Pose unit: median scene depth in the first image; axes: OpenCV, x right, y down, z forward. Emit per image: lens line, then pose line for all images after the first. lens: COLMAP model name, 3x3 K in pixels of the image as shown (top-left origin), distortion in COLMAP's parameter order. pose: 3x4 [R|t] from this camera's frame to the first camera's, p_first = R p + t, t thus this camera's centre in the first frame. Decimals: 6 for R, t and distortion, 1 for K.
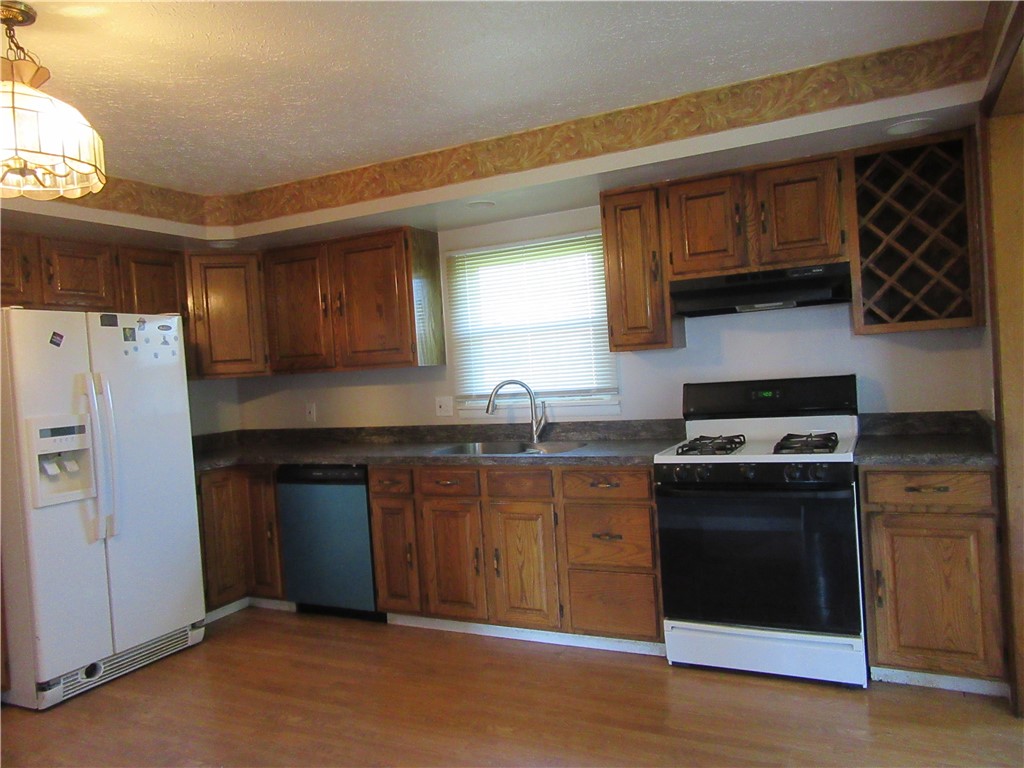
lens RADIAL K [[749.7, 0, 512.0], [0, 749.7, 384.0], [0, 0, 1]] dist [-0.001237, 0.000732]
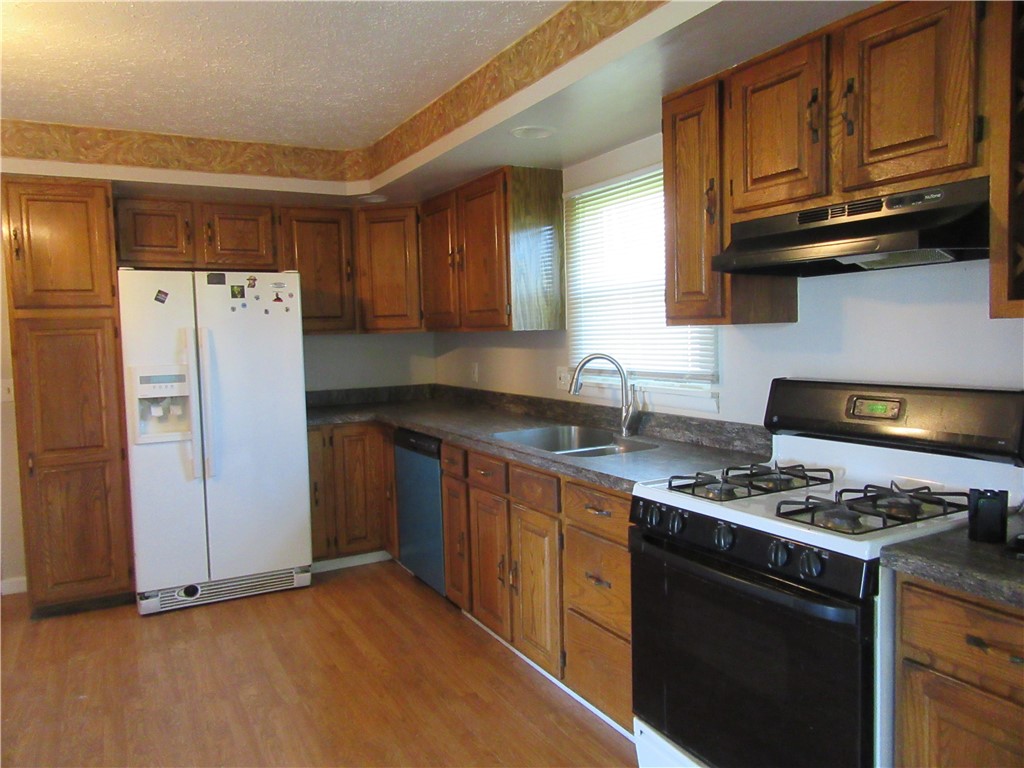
lens RADIAL K [[754.5, 0, 512.0], [0, 754.5, 384.0], [0, 0, 1]] dist [-0.006030, 0.000542]
pose [[0.825540, 0.082622, -0.558263, 0.402183], [-0.040317, 0.995332, 0.087688, -0.043328], [0.562902, -0.049883, 0.825017, 0.313796]]
